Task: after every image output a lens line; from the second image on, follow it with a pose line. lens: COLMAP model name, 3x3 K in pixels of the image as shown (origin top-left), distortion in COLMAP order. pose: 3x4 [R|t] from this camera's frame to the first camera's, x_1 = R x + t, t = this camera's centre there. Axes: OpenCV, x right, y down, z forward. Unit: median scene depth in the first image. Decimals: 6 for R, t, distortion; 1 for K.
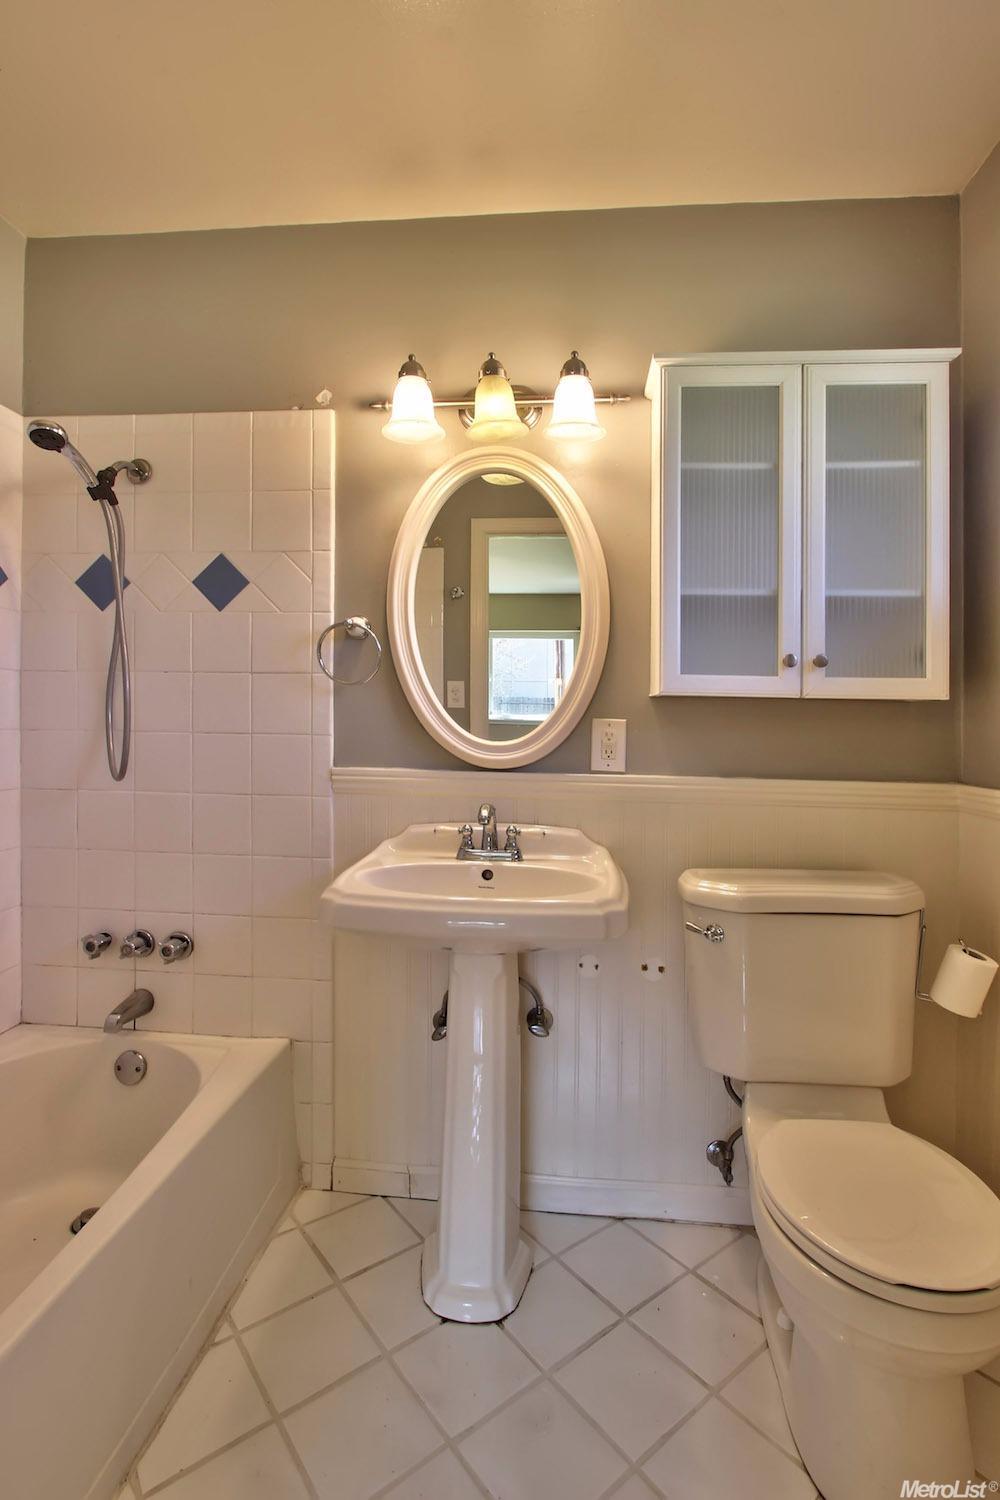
lens RADIAL K [[716.7, 0, 501.9], [0, 716.7, 747.7], [0, 0, 1]] dist [-0.018976, 0.002474]
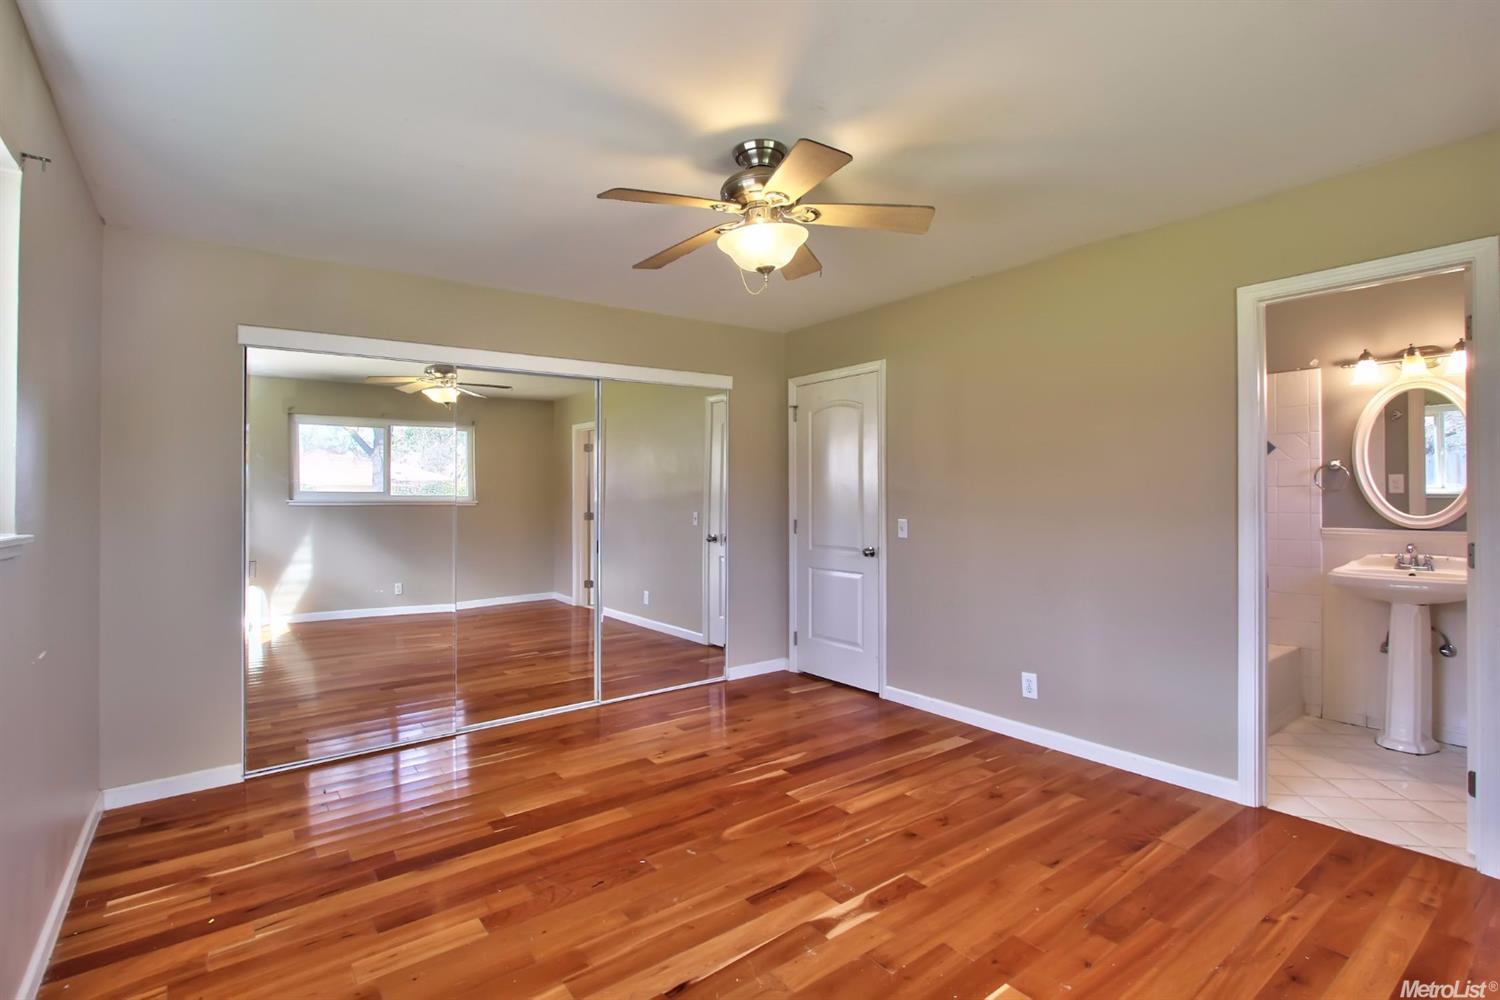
lens RADIAL K [[716.7, 0, 746.9], [0, 716.7, 512.1], [0, 0, 1]] dist [-0.018976, 0.002474]
pose [[0.684479, -0.007865, -0.728990, 0.154557], [0.007757, 0.999964, -0.003505, -0.029334], [0.728991, -0.003255, 0.684515, -1.888557]]
